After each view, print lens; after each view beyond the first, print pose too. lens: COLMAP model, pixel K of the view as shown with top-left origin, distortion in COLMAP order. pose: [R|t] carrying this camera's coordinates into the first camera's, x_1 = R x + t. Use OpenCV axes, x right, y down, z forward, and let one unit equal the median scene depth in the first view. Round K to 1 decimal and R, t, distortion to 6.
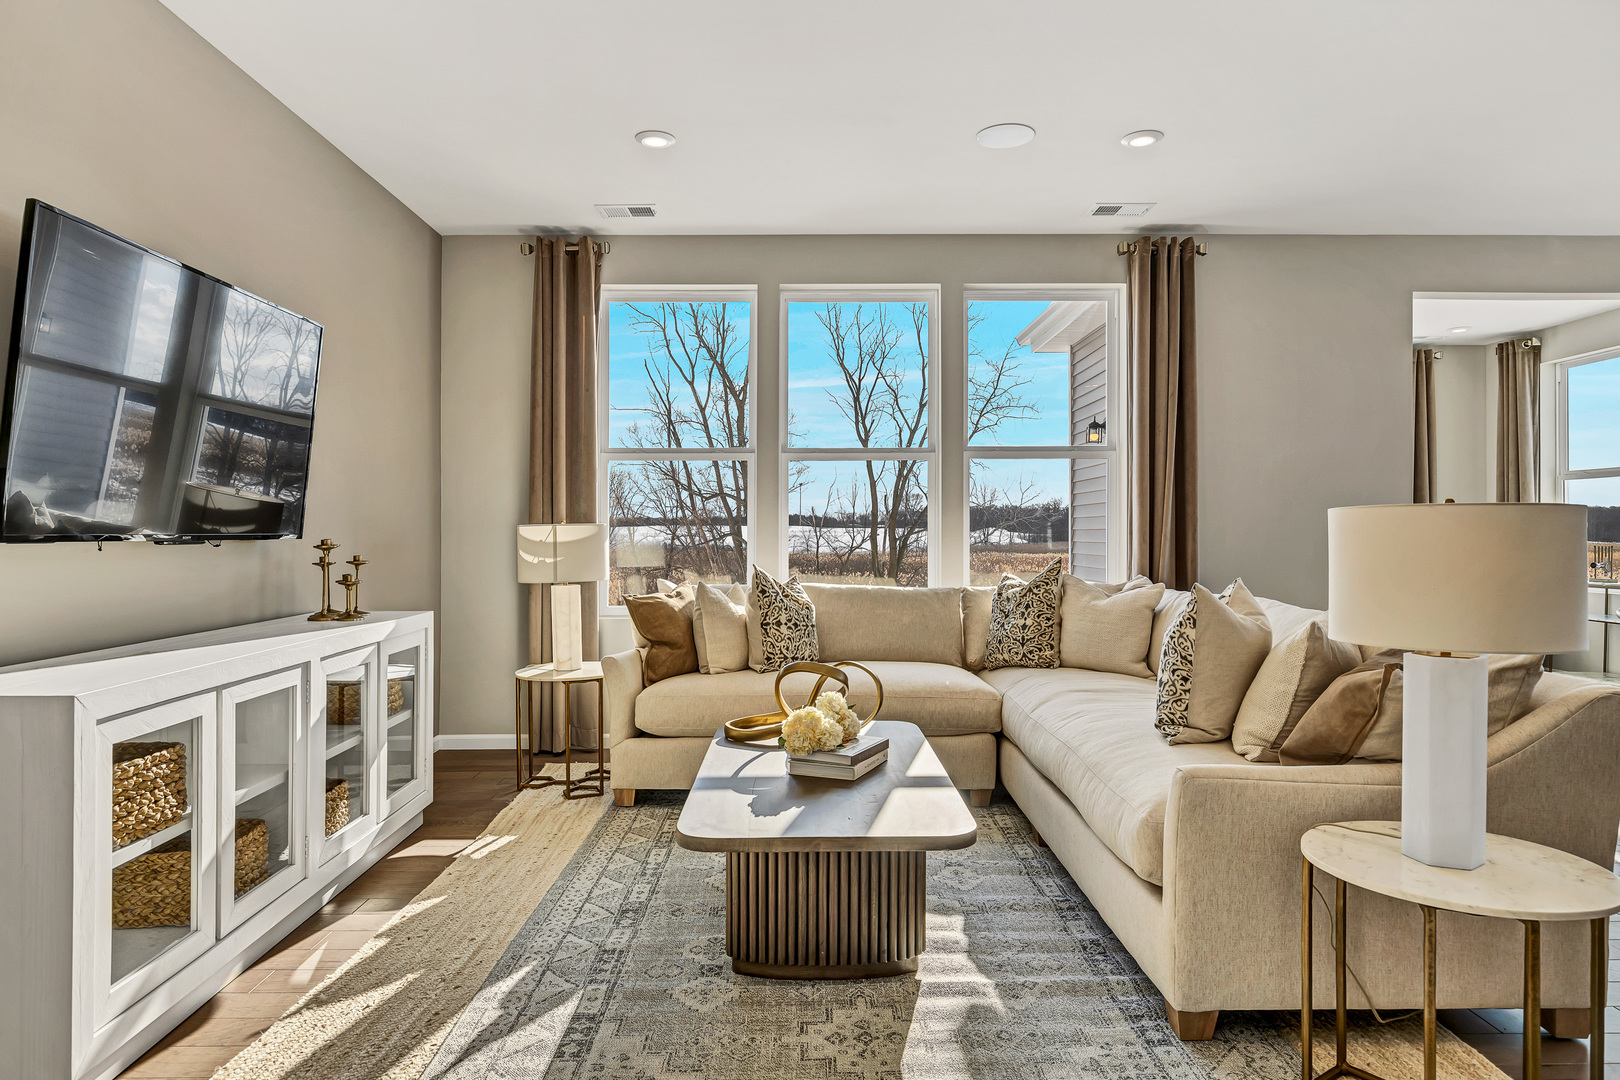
lens RADIAL K [[985.2, 0, 793.5], [0, 985.2, 538.5], [0, 0, 1]] dist [0.004356, -0.004130]
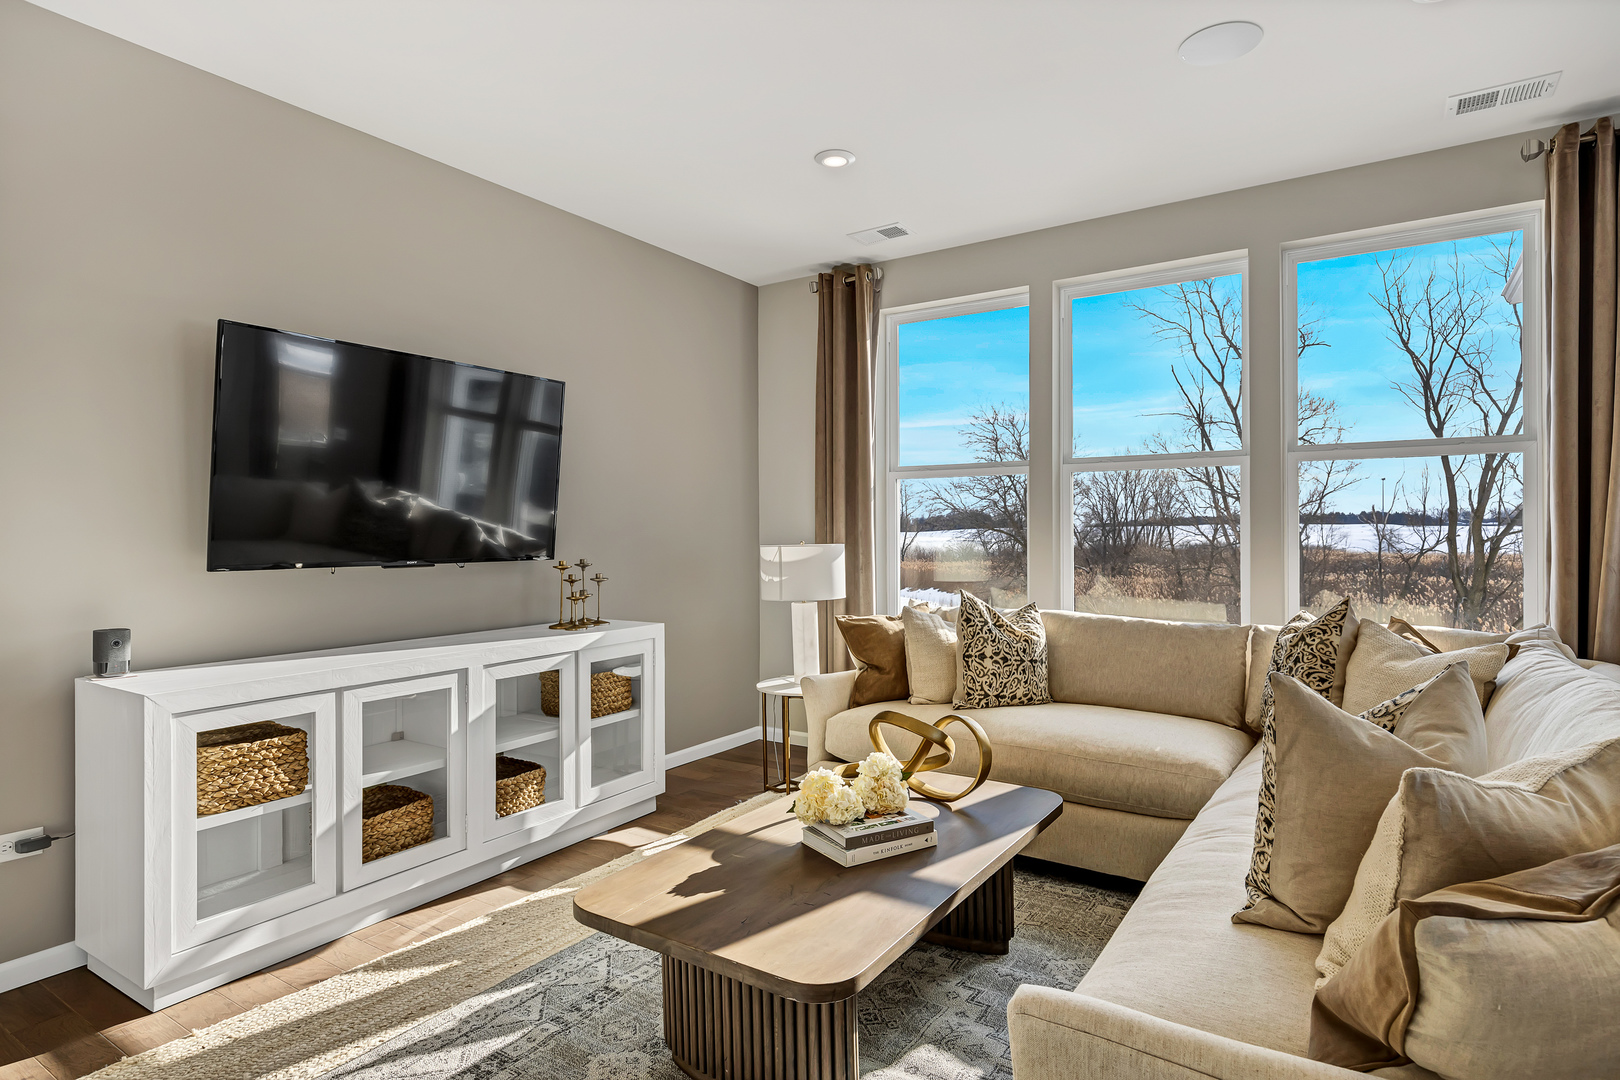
lens RADIAL K [[868.2, 0, 808.6], [0, 868.2, 533.8], [0, 0, 1]] dist [0.004376, -0.003343]
pose [[0.829505, 0.000554, -0.558498, 0.302070], [-0.001752, 0.999997, -0.001610, -0.025696], [0.558496, 0.002314, 0.829504, 0.245728]]
